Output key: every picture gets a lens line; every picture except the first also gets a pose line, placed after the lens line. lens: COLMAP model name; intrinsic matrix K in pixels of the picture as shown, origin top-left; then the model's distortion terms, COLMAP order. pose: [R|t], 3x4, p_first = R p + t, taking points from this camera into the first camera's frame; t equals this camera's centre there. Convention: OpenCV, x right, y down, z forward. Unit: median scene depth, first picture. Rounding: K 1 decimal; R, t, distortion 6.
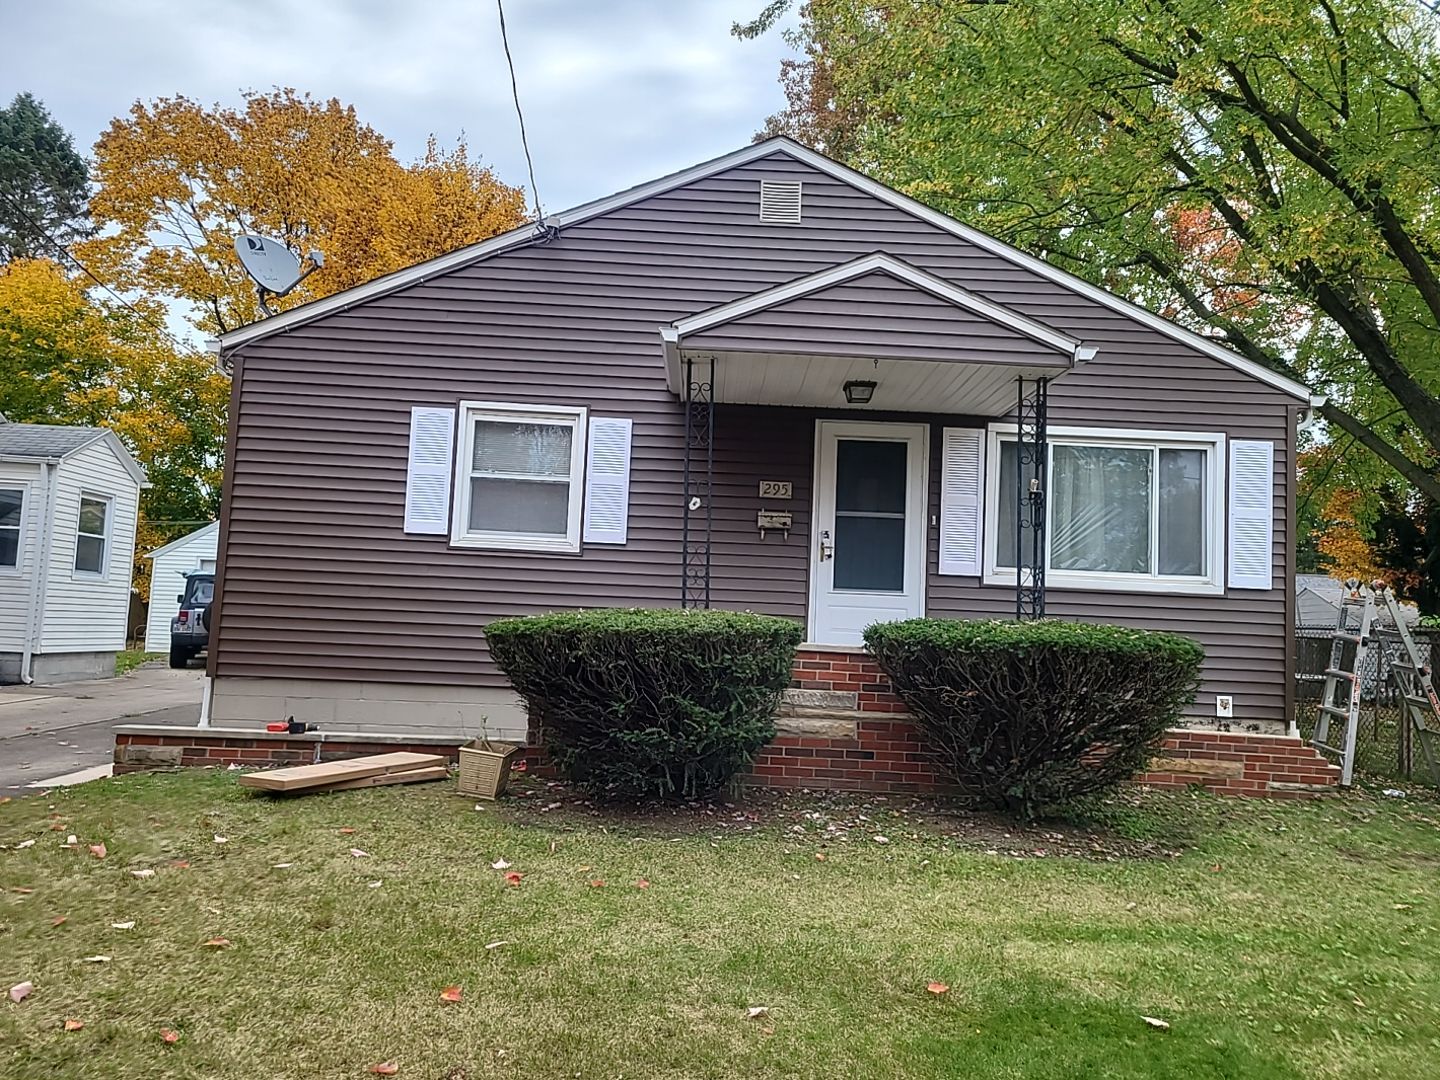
lens RADIAL K [[1194.9, 0, 720.0], [0, 1194.9, 540.0], [0, 0, 1]] dist [0.047932, -0.008895]
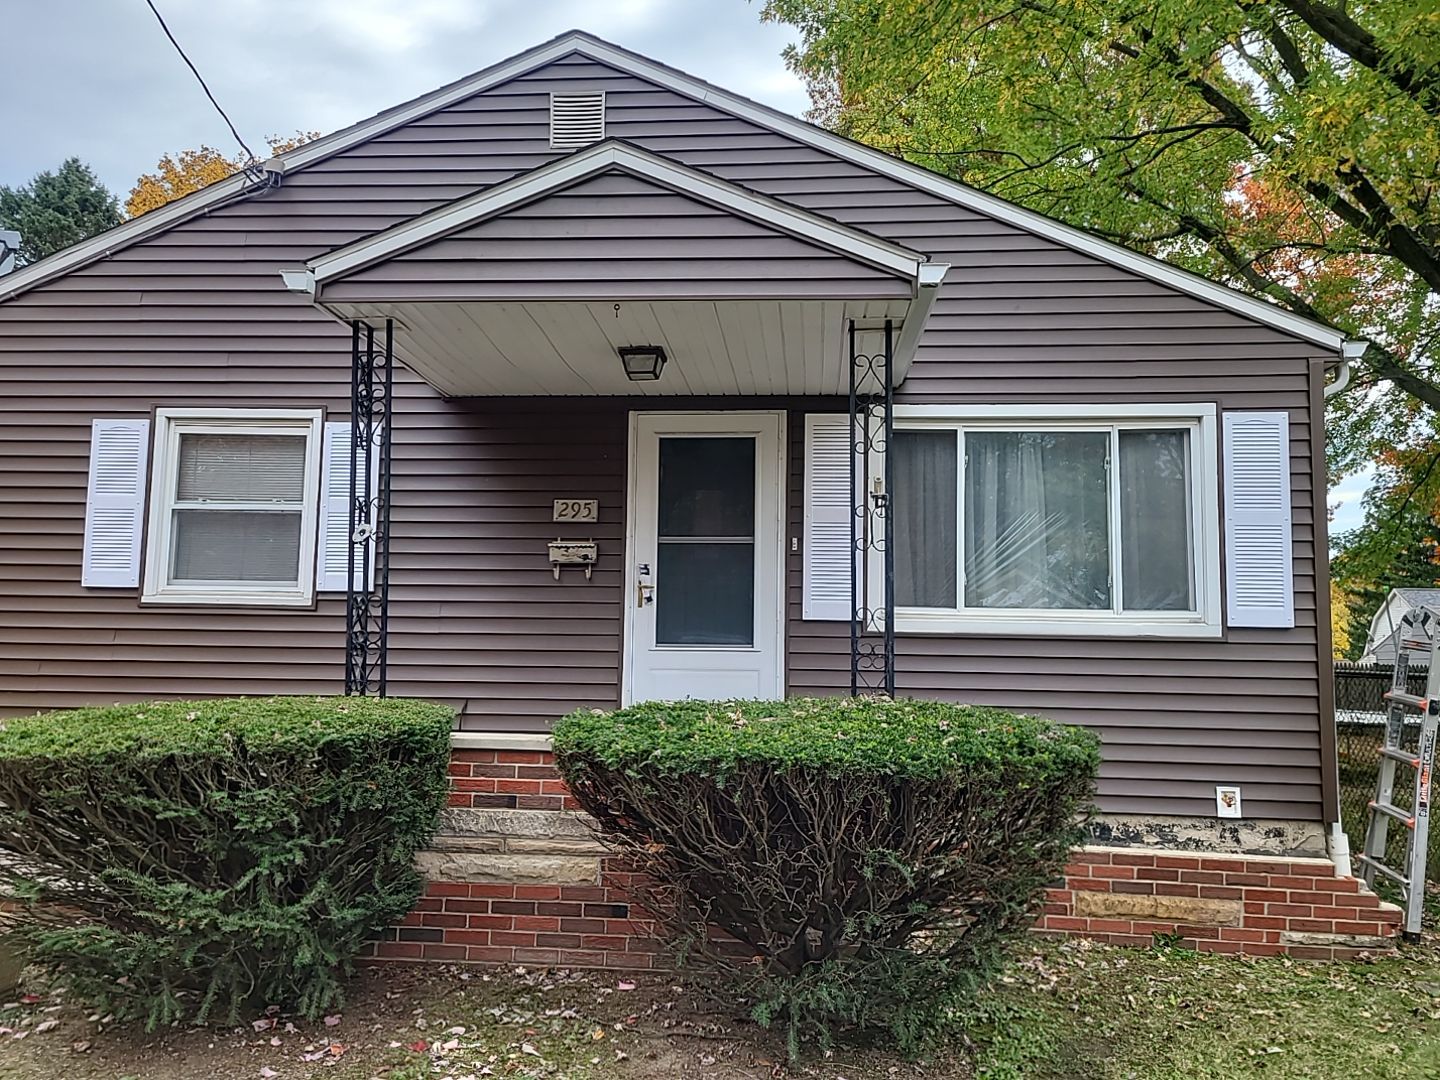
lens RADIAL K [[1139.6, 0, 728.8], [0, 1139.6, 544.4], [0, 0, 1]] dist [0.057432, -0.039849]
pose [[0.993812, -0.036931, -0.104756, 0.212282], [0.034428, 0.999079, -0.025604, -0.000220], [0.105605, 0.021839, 0.994168, 0.322041]]
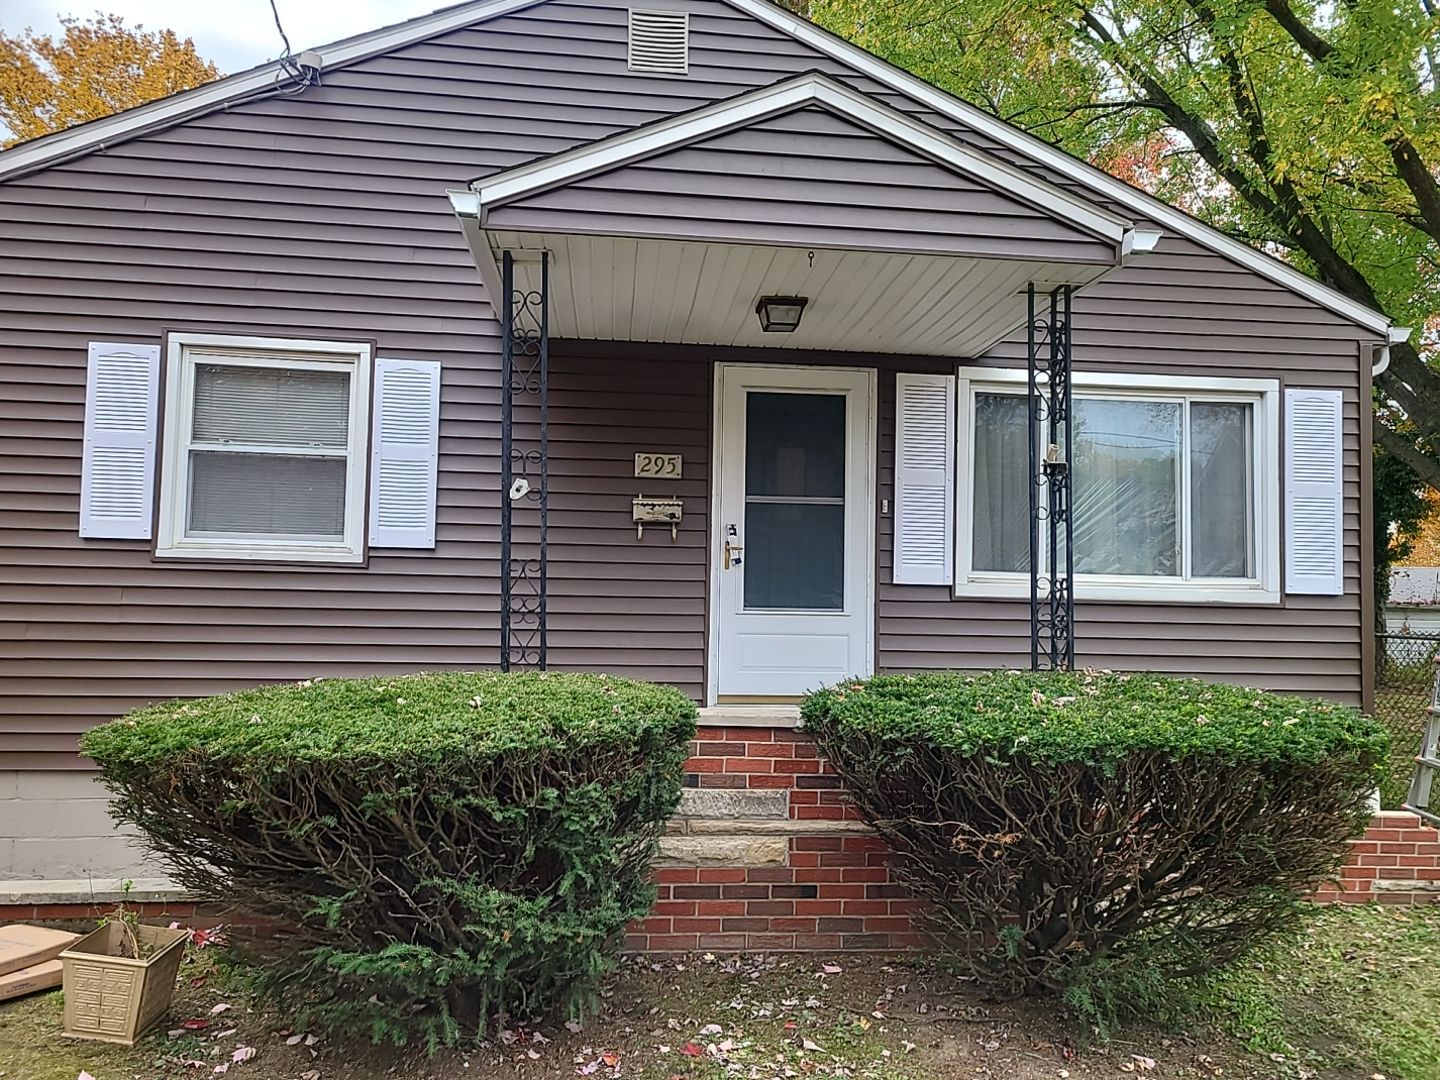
lens RADIAL K [[1139.6, 0, 728.8], [0, 1139.6, 544.4], [0, 0, 1]] dist [0.057432, -0.039849]
pose [[0.995681, -0.017450, 0.091191, 0.026692], [0.014979, 0.999504, 0.027708, -0.014323], [-0.091629, -0.026222, 0.995448, 0.347021]]
